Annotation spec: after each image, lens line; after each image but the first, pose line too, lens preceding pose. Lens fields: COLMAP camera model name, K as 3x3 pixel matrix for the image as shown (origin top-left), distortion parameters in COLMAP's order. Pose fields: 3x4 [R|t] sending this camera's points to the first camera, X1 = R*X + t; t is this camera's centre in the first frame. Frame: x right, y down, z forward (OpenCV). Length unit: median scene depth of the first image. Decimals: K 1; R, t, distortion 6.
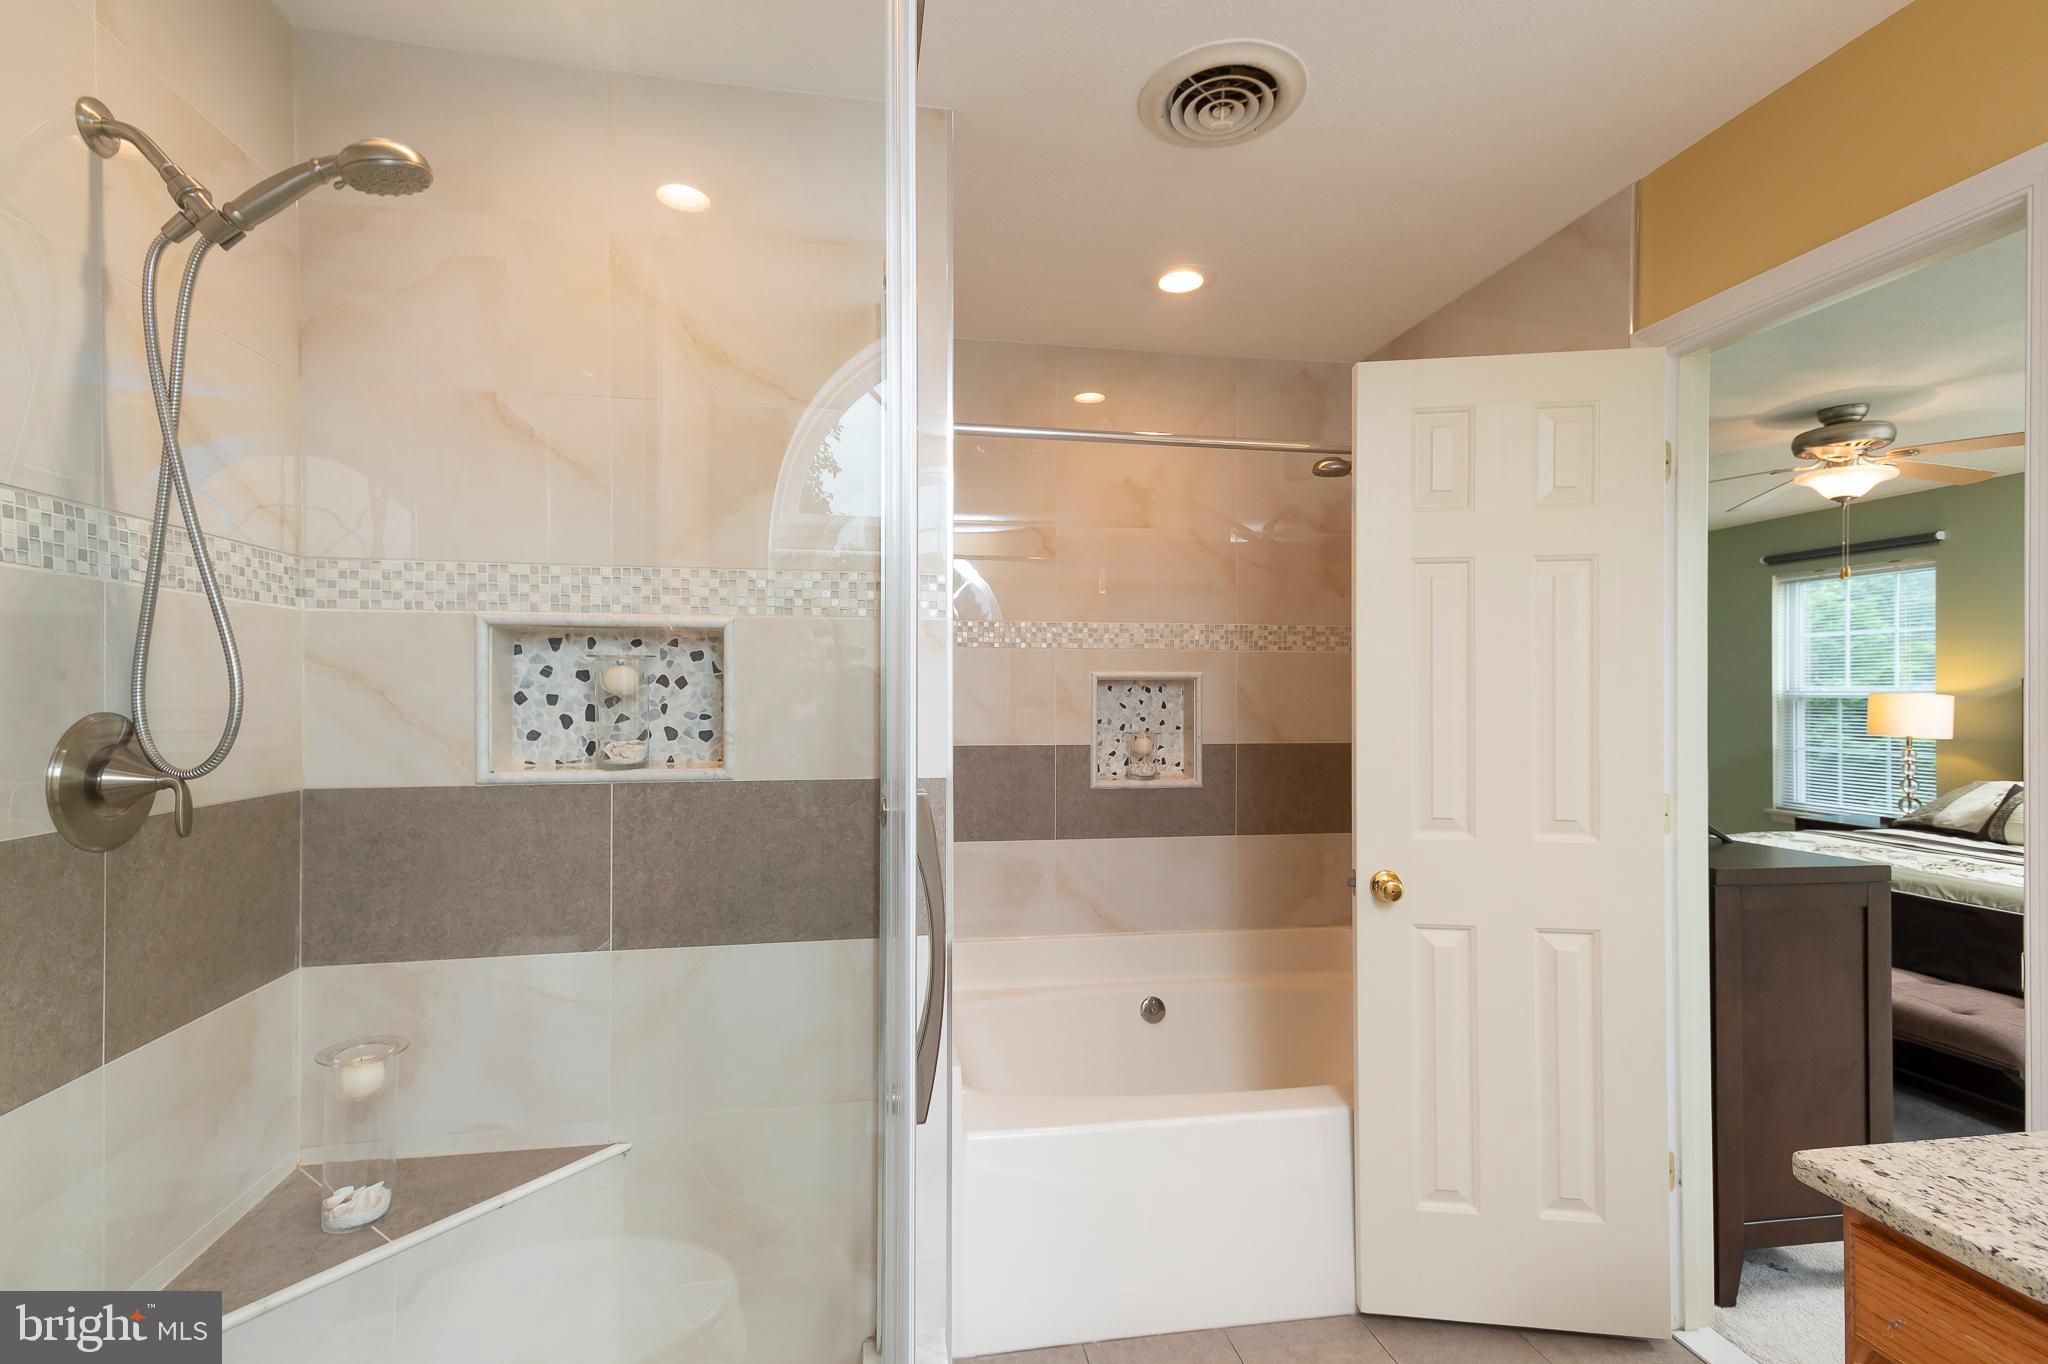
lens RADIAL K [[928.4, 0, 1017.1], [0, 928.4, 693.7], [0, 0, 1]] dist [0.026629, -0.000500]
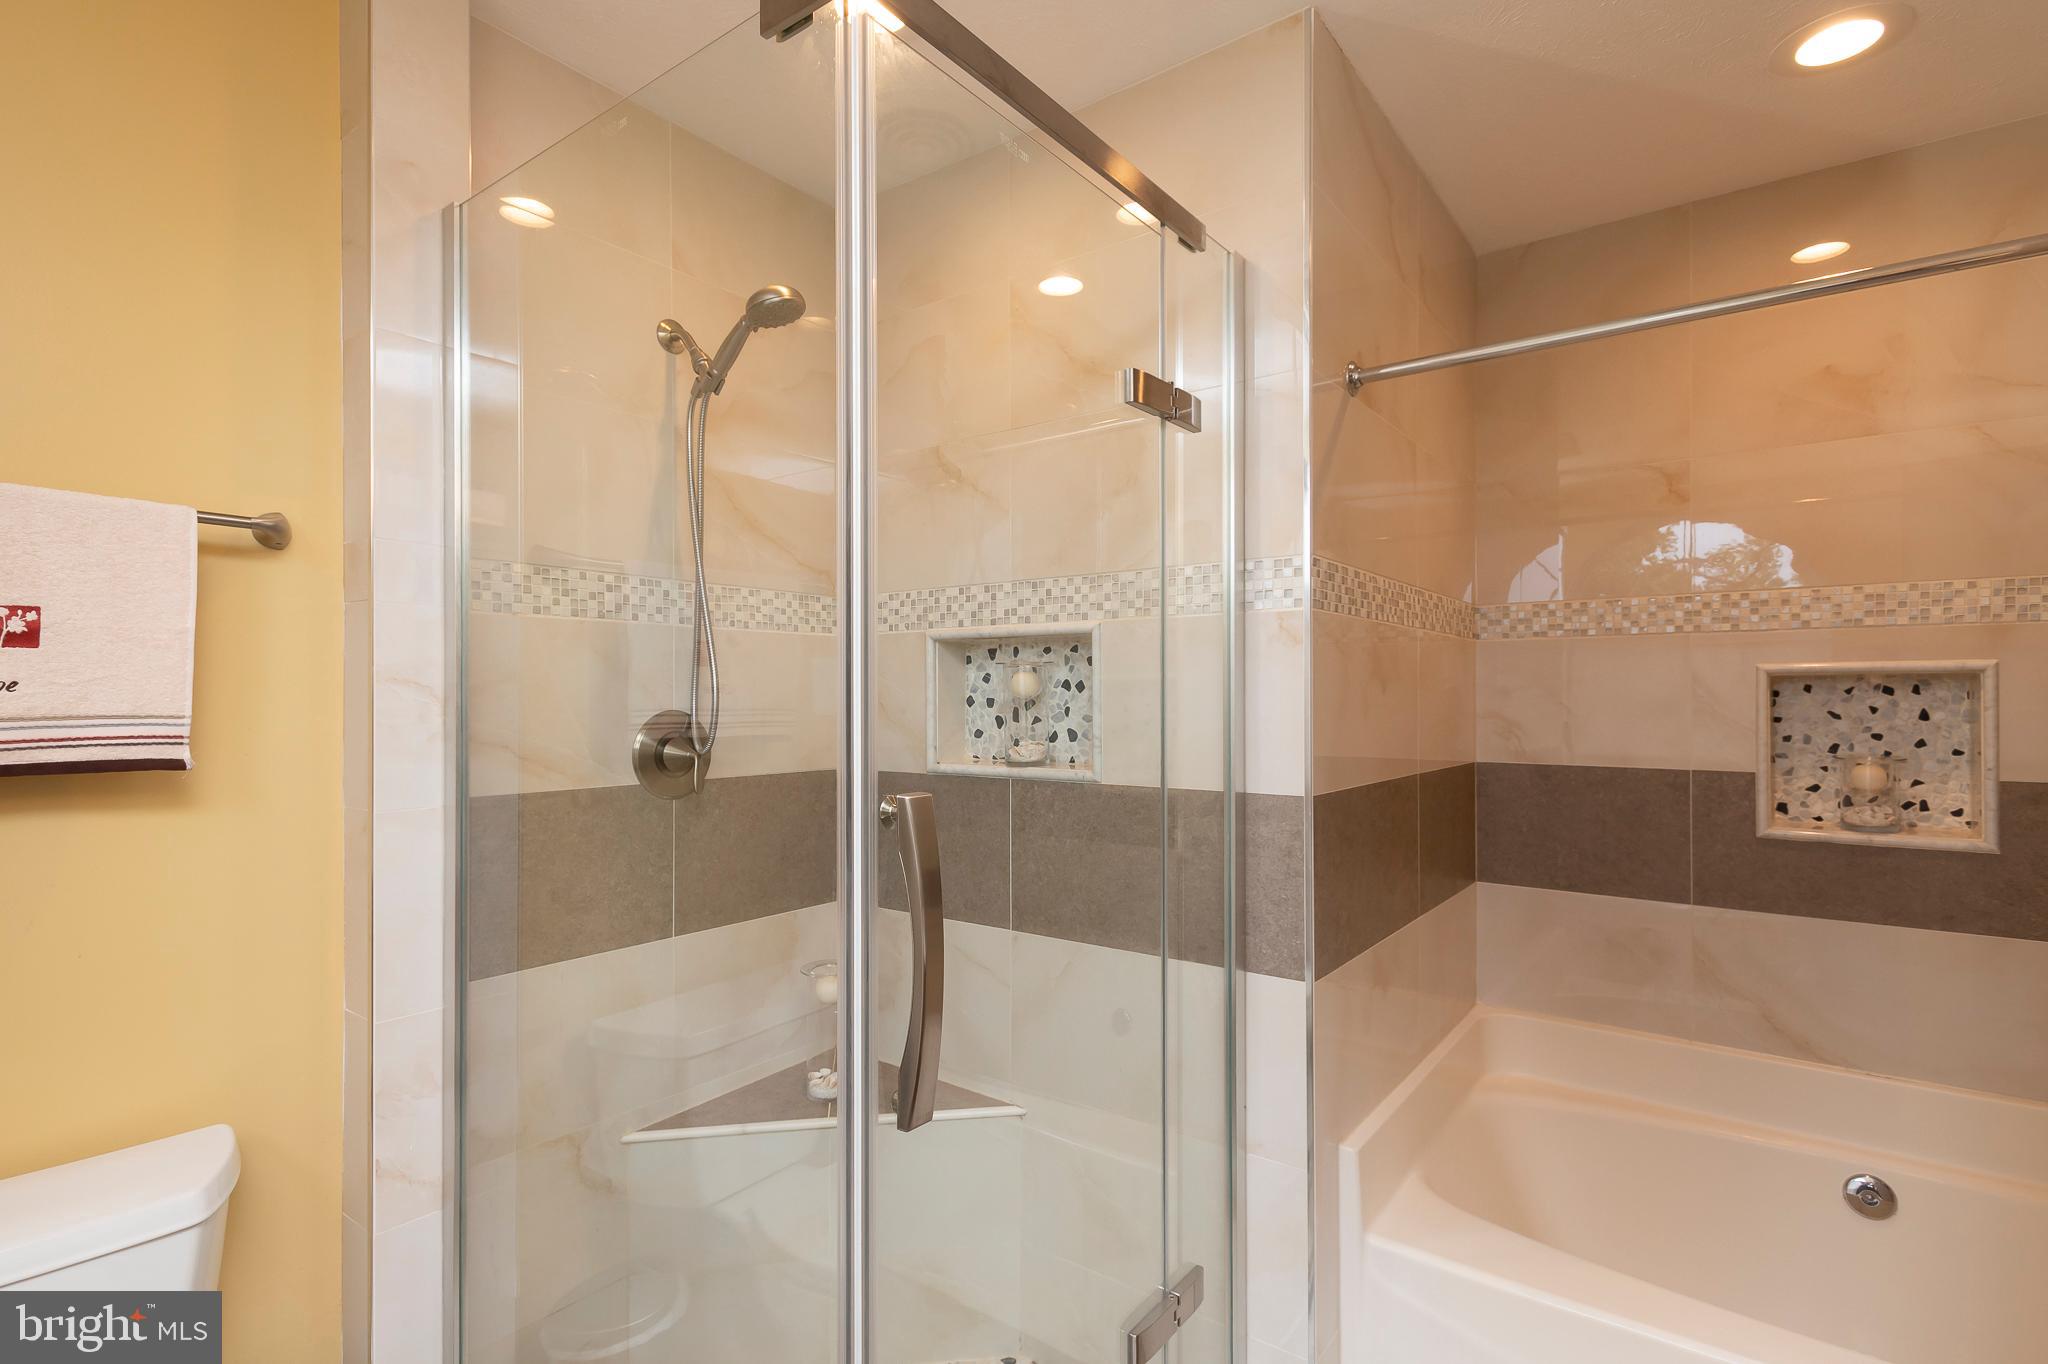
lens RADIAL K [[983.2, 0, 1025.3], [0, 983.2, 692.8], [0, 0, 1]] dist [0.016300, 0.000307]
pose [[0.691794, -0.005365, -0.722075, 0.396729], [0.001360, 0.999980, -0.006128, 0.001486], [0.722093, 0.003258, 0.691788, 0.197472]]
